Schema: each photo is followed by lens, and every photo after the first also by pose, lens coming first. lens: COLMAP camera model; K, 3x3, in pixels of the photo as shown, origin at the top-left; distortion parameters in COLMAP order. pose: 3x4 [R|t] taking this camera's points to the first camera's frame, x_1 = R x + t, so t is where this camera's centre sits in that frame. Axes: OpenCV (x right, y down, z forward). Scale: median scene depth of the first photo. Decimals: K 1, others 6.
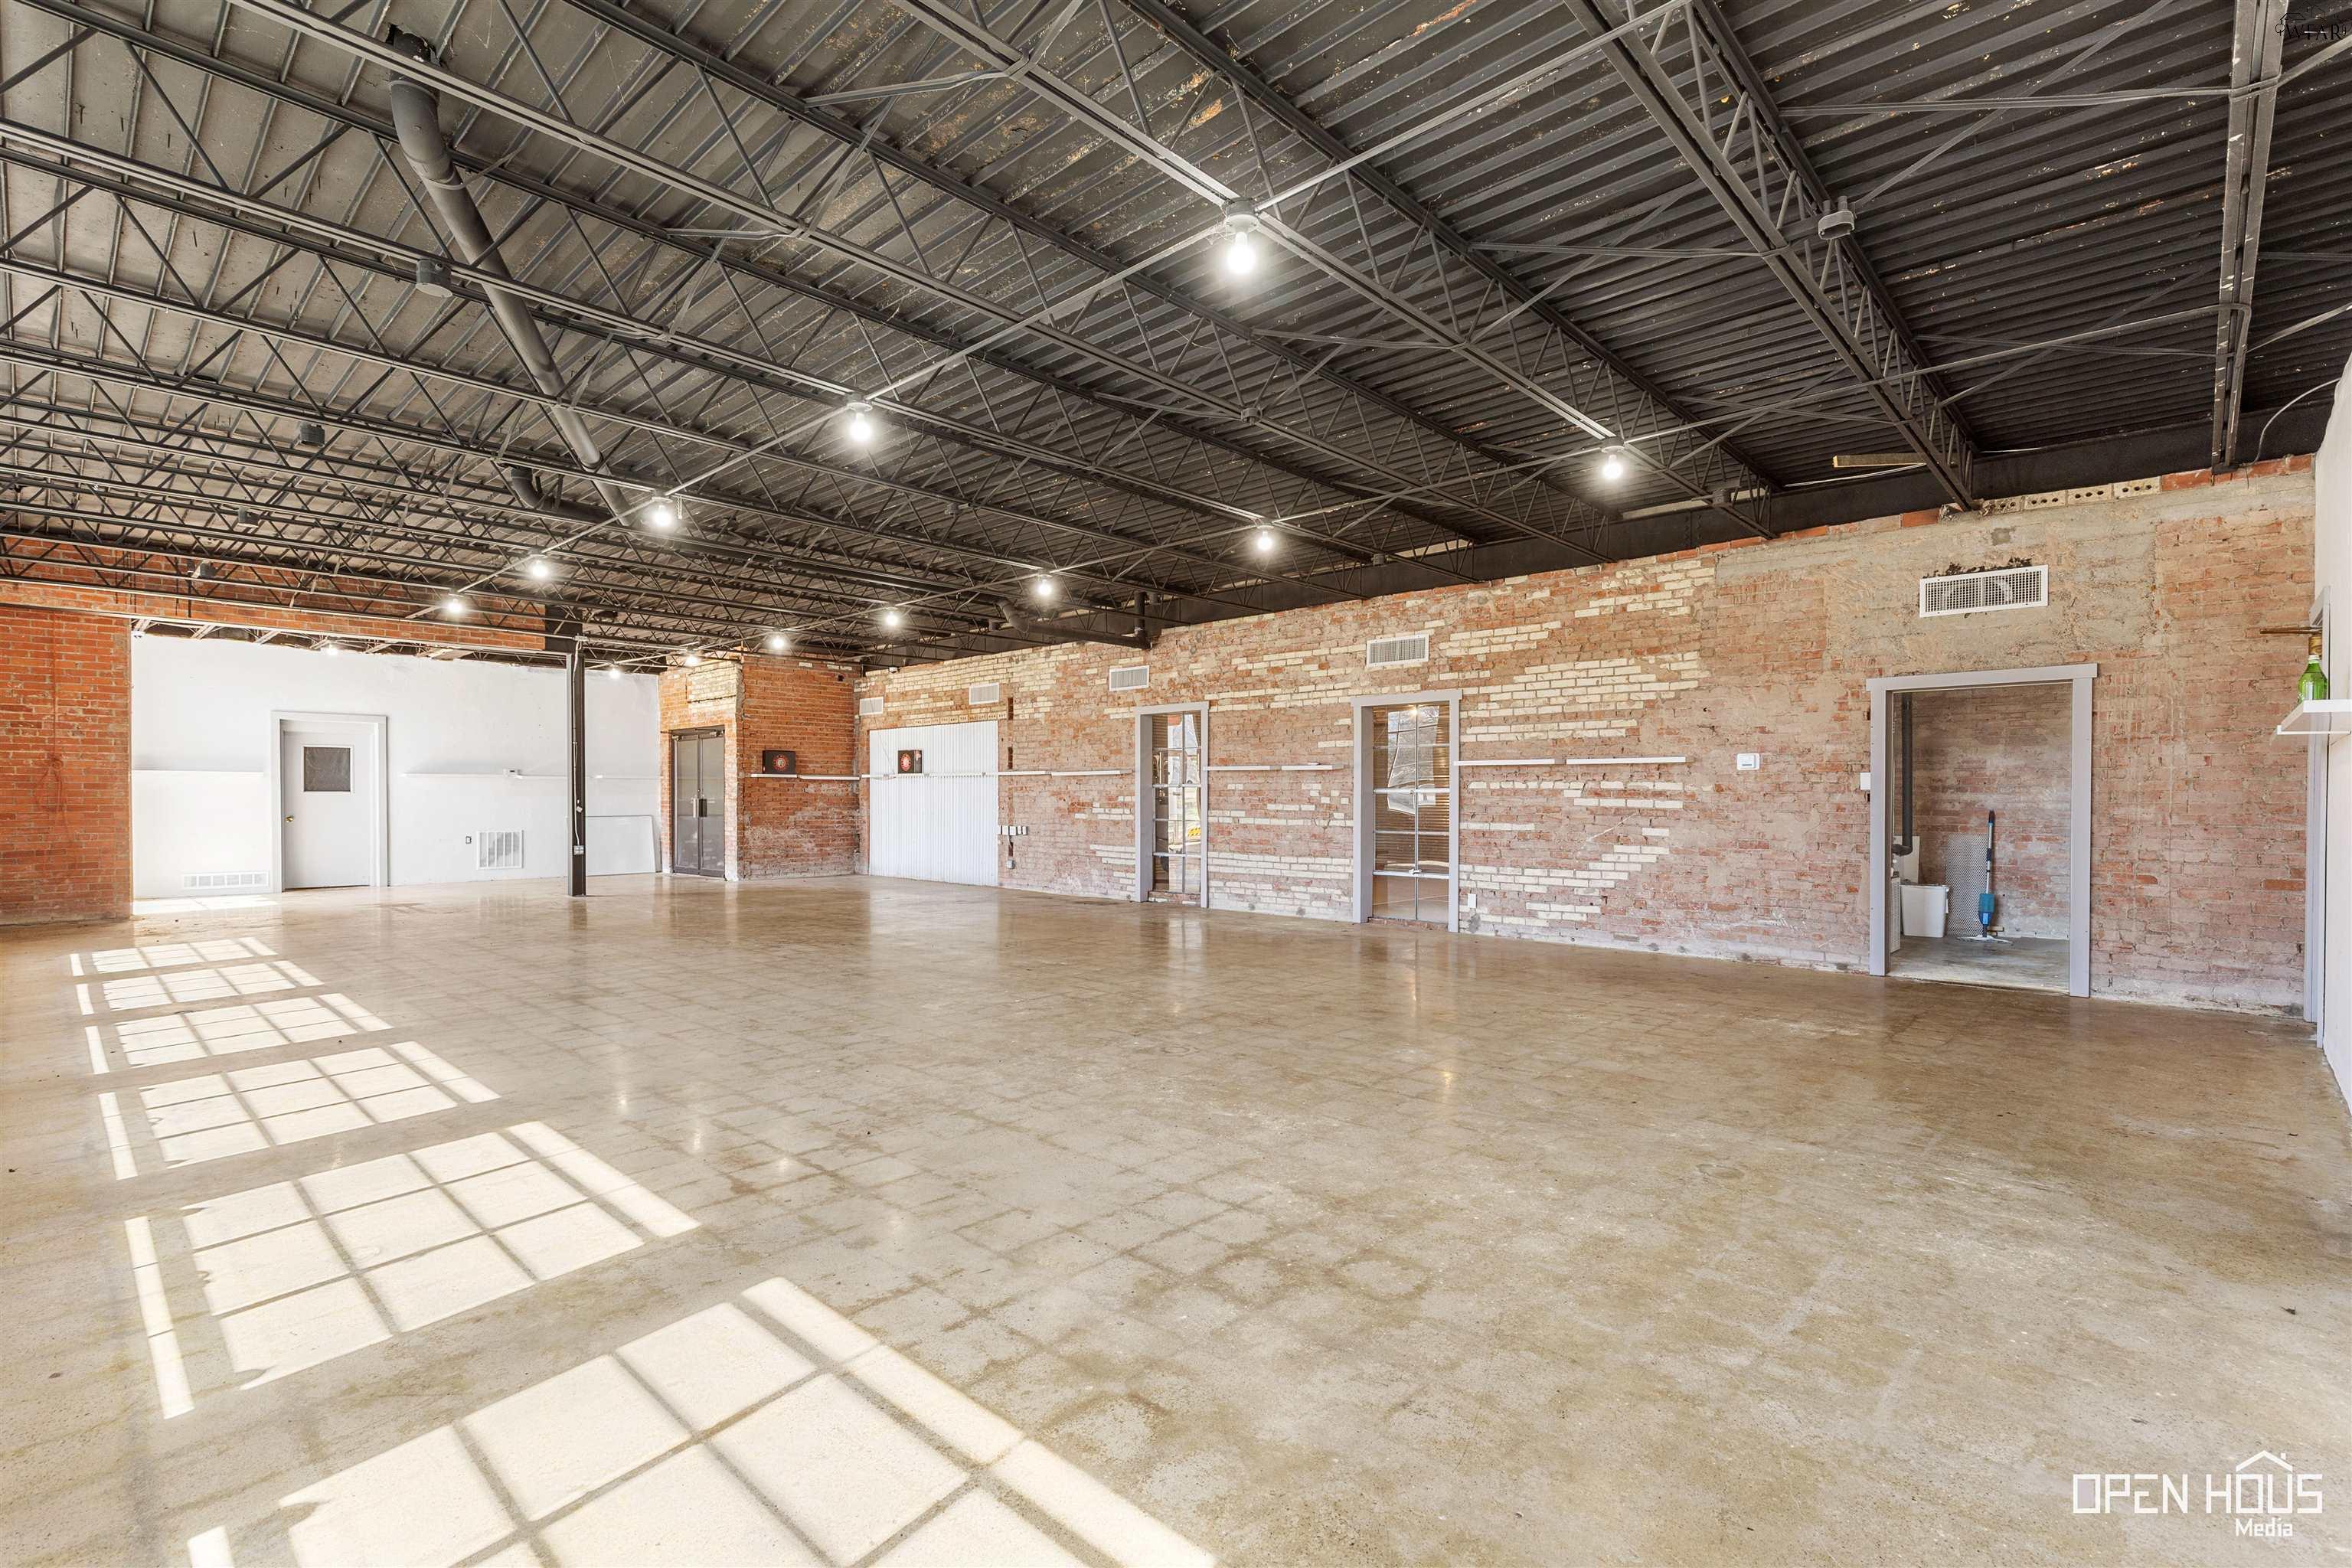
lens RADIAL K [[1063.7, 0, 1195.1], [0, 1063.7, 826.9], [0, 0, 1]] dist [0.008700, -0.000921]
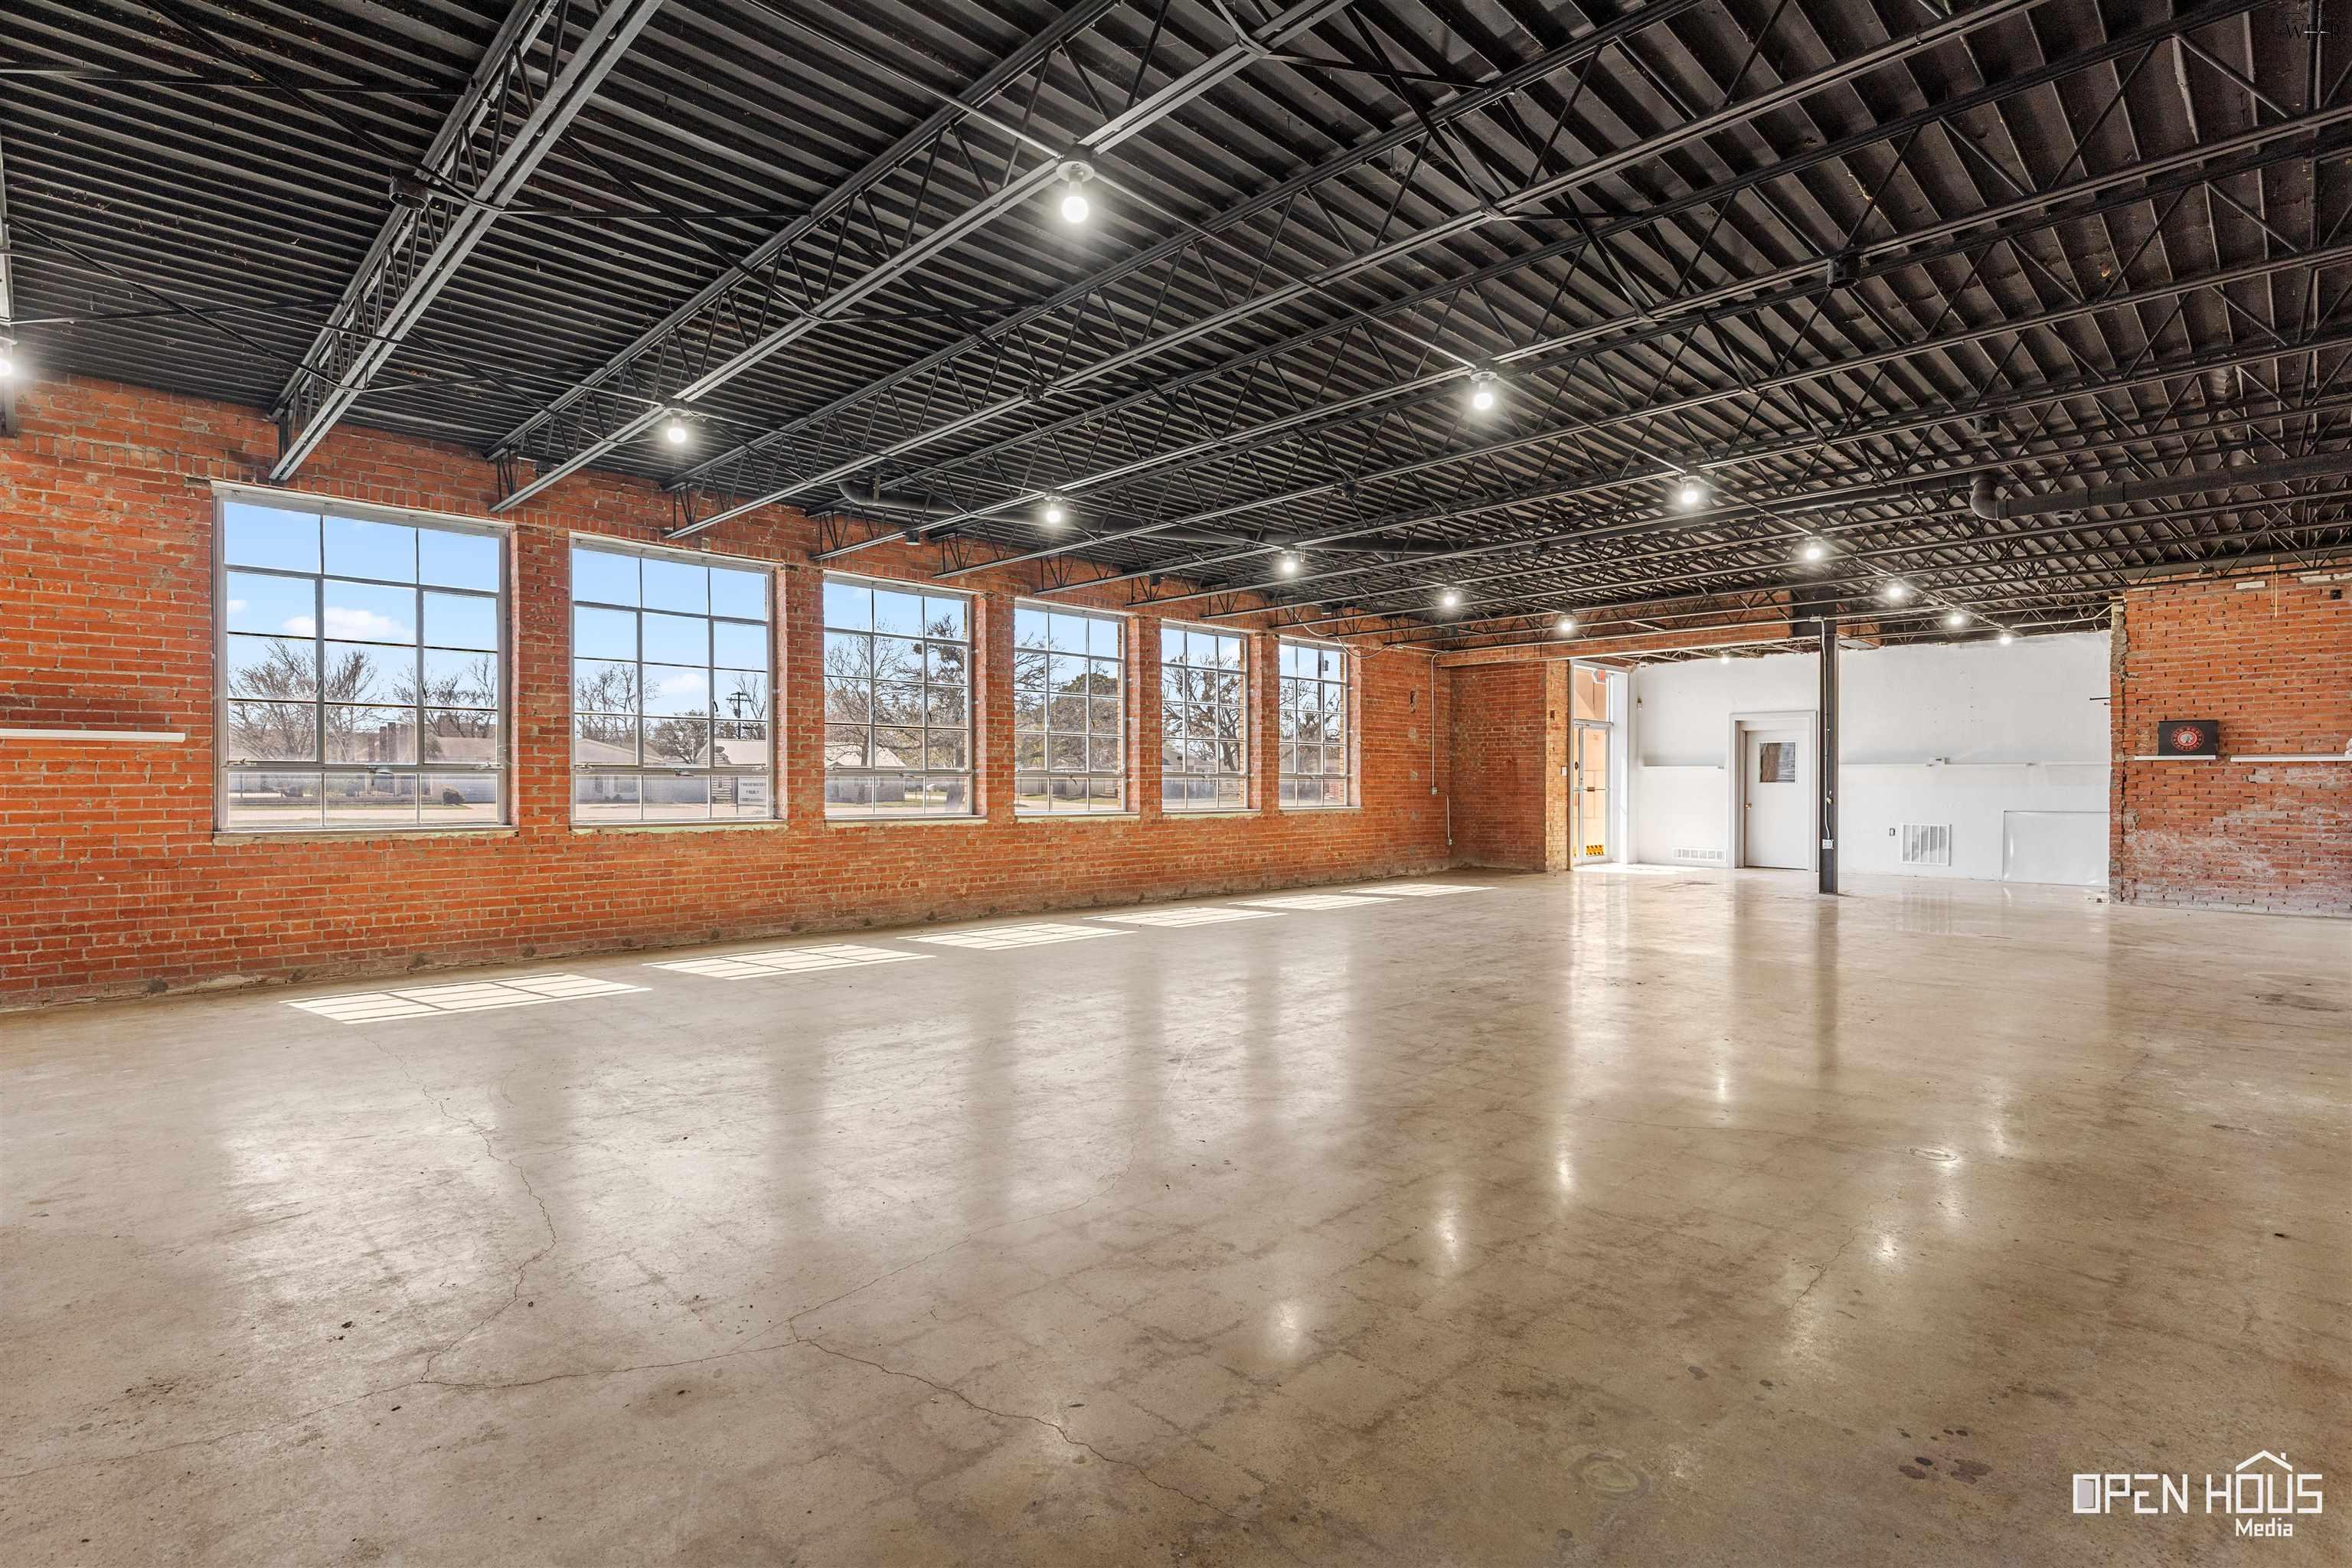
lens RADIAL K [[1137.5, 0, 1184.4], [0, 1137.5, 831.6], [0, 0, 1]] dist [0.005213, -0.000197]
pose [[-0.037374, 0.041470, -0.998440, 0.519622], [-0.031364, 0.998598, 0.042650, -0.017239], [0.998809, 0.032910, -0.036021, 0.565162]]
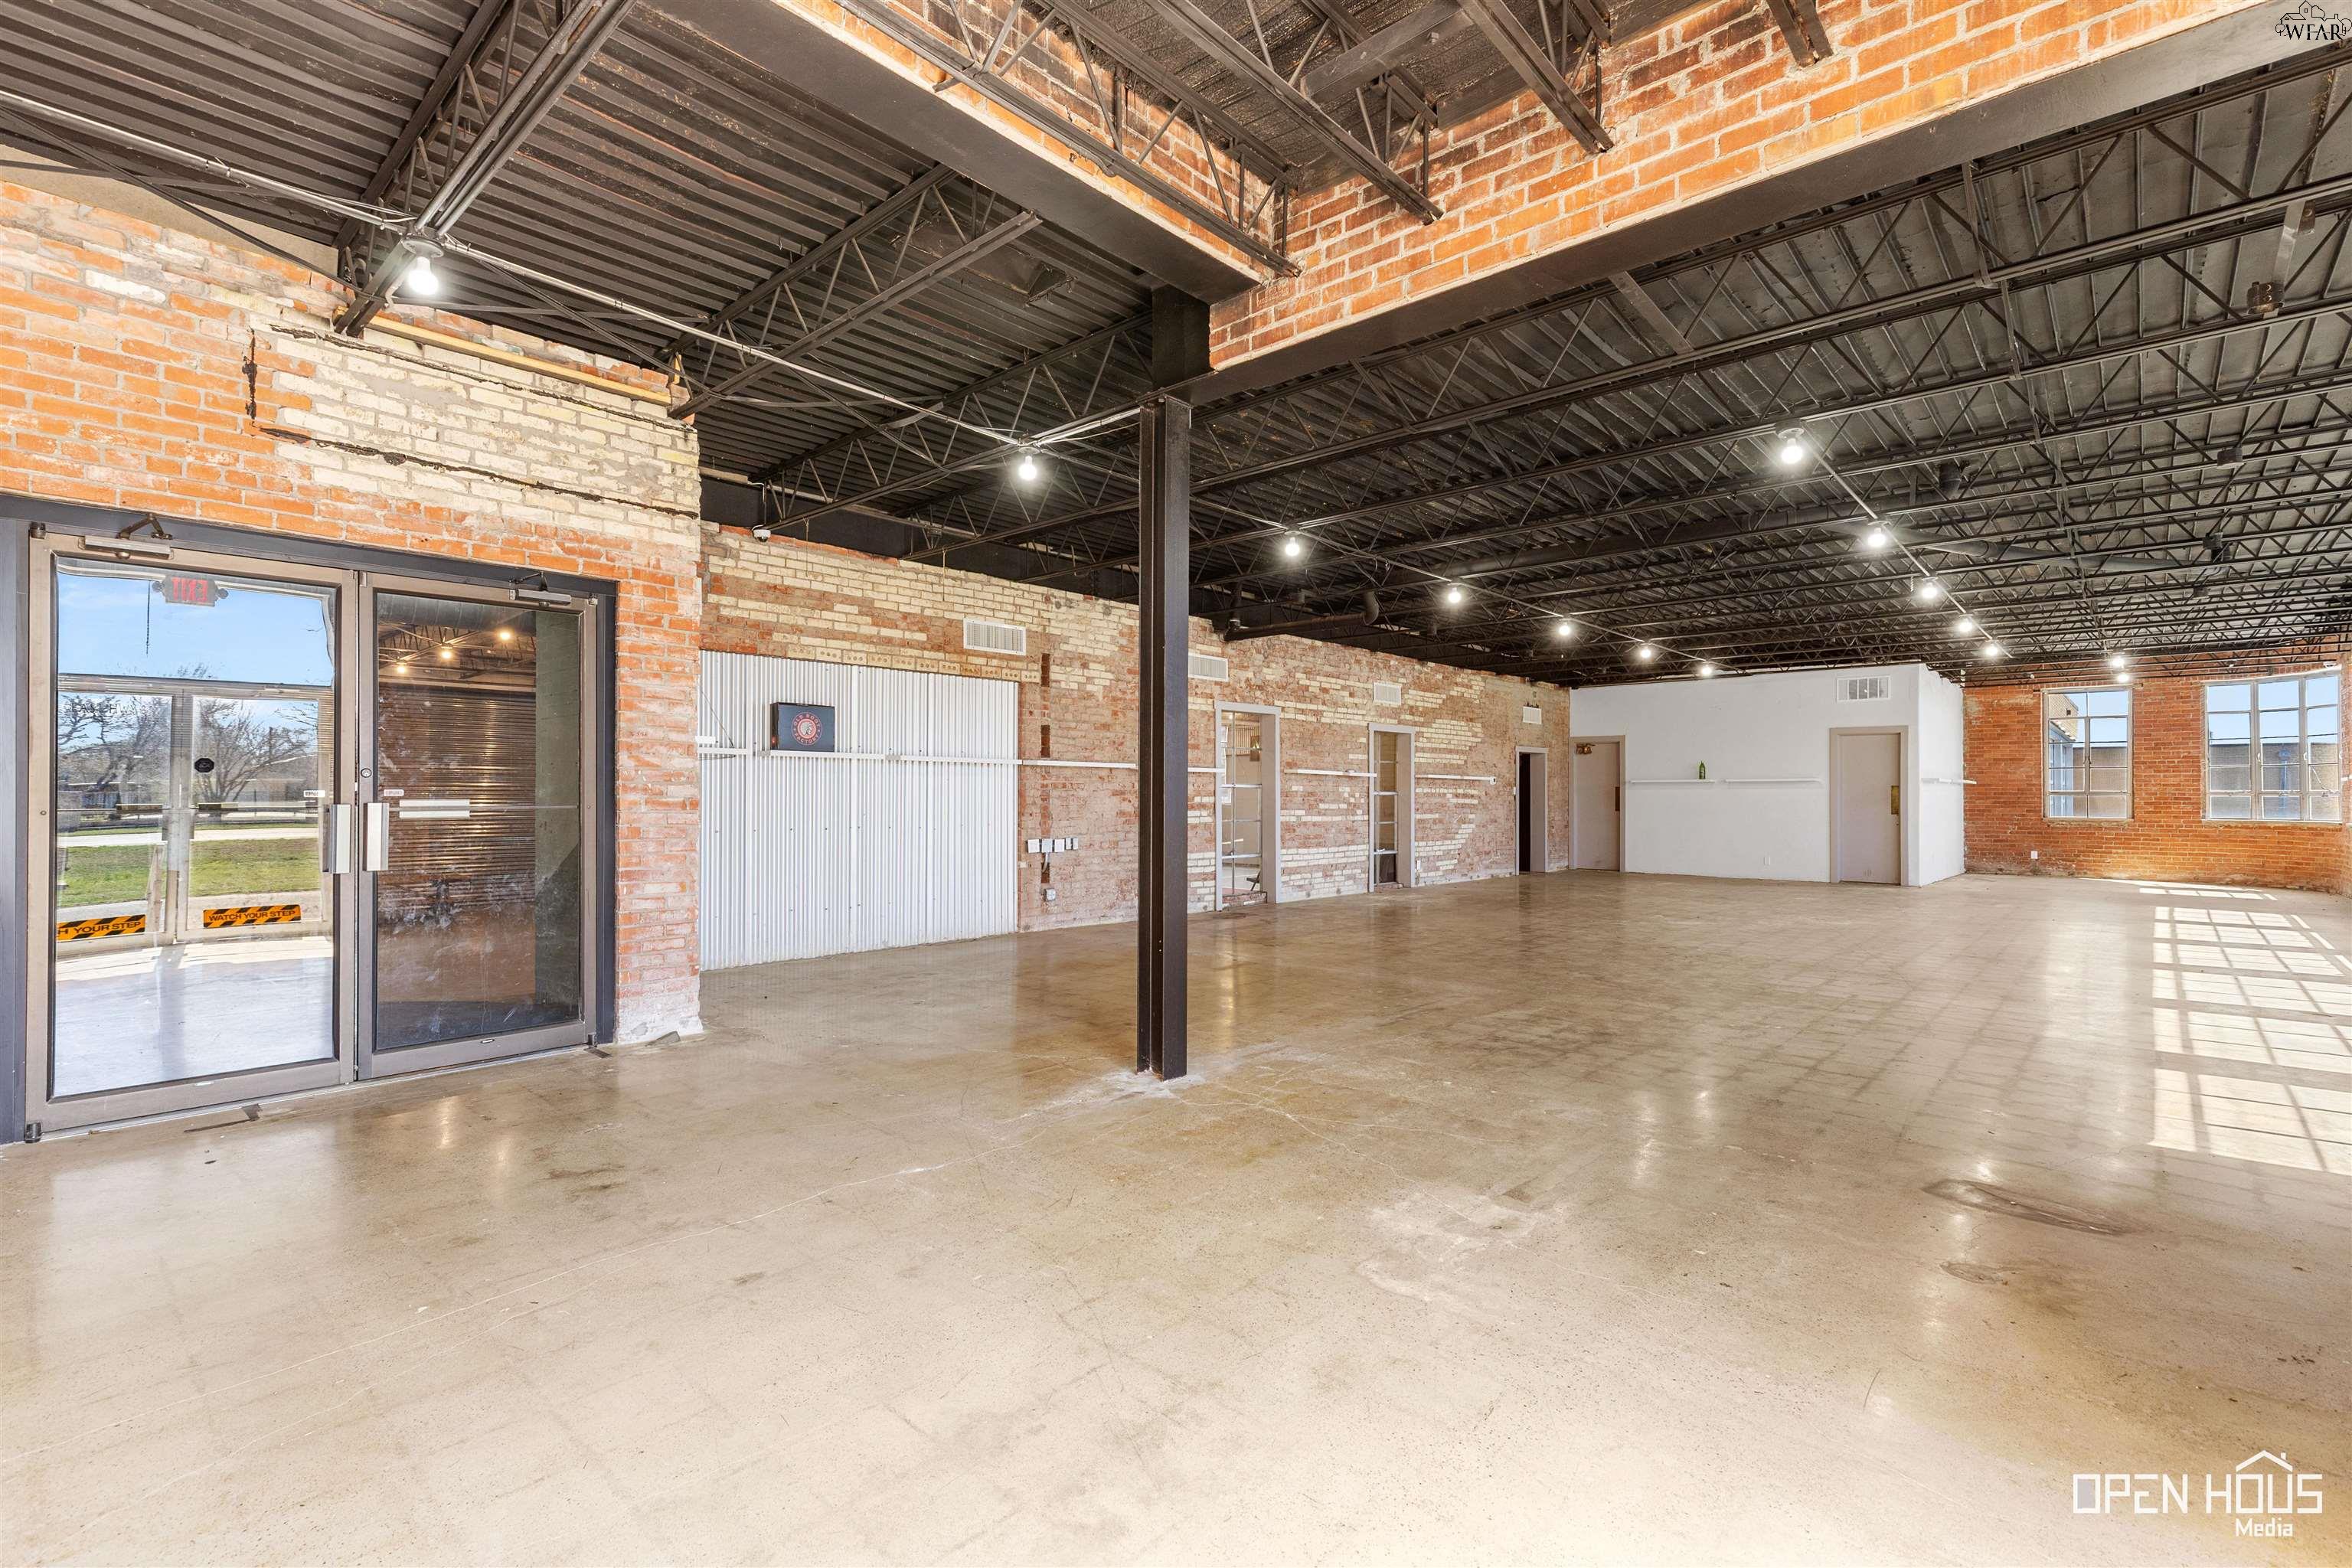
lens RADIAL K [[1063.7, 0, 1174.6], [0, 1063.7, 785.7], [0, 0, 1]] dist [0.008700, -0.000921]
pose [[-0.006806, 0.009273, 0.999934, -1.114439], [0.025653, 0.999630, -0.009095, -0.035264], [-0.999648, 0.025589, -0.007041, 1.189263]]
